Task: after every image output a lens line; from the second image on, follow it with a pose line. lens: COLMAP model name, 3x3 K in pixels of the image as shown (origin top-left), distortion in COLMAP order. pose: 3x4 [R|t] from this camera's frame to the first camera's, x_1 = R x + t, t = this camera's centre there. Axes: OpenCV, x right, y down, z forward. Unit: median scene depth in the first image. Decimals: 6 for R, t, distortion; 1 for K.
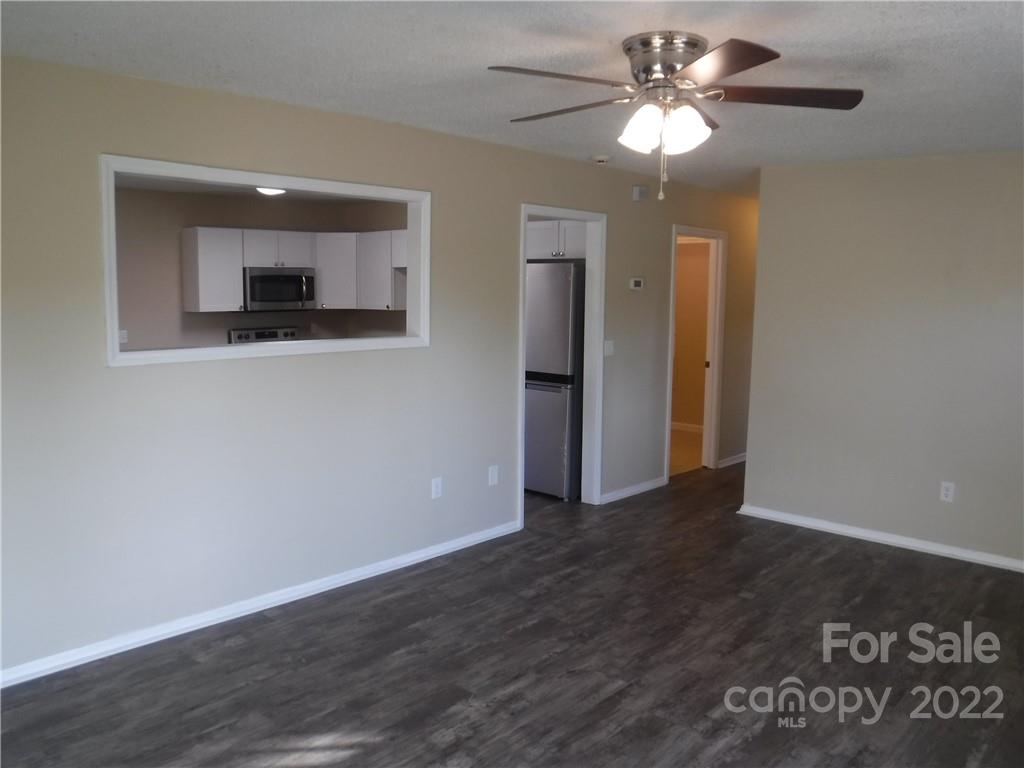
lens RADIAL K [[844.6, 0, 507.8], [0, 844.6, 395.5], [0, 0, 1]] dist [-0.124009, 0.059458]
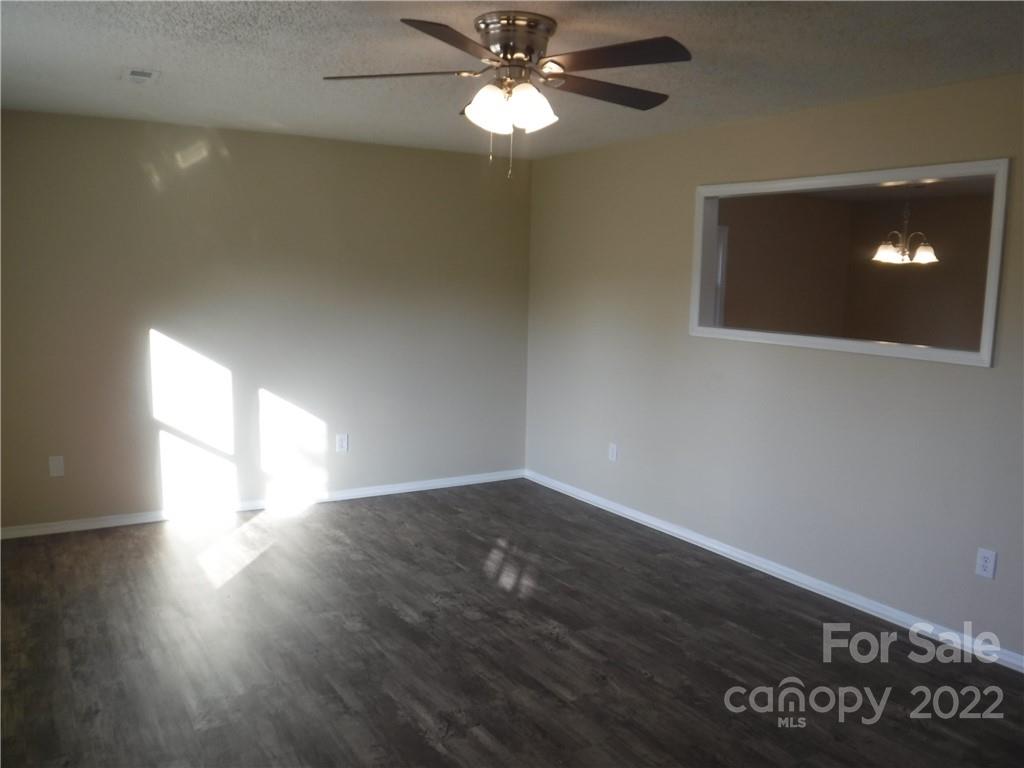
lens RADIAL K [[844.6, 0, 507.8], [0, 844.6, 395.5], [0, 0, 1]] dist [-0.124009, 0.059458]
pose [[-0.302070, 0.113566, -0.946497, 1.034906], [-0.143441, 0.976159, 0.162903, -0.128738], [0.942432, 0.184975, -0.278578, 1.175451]]
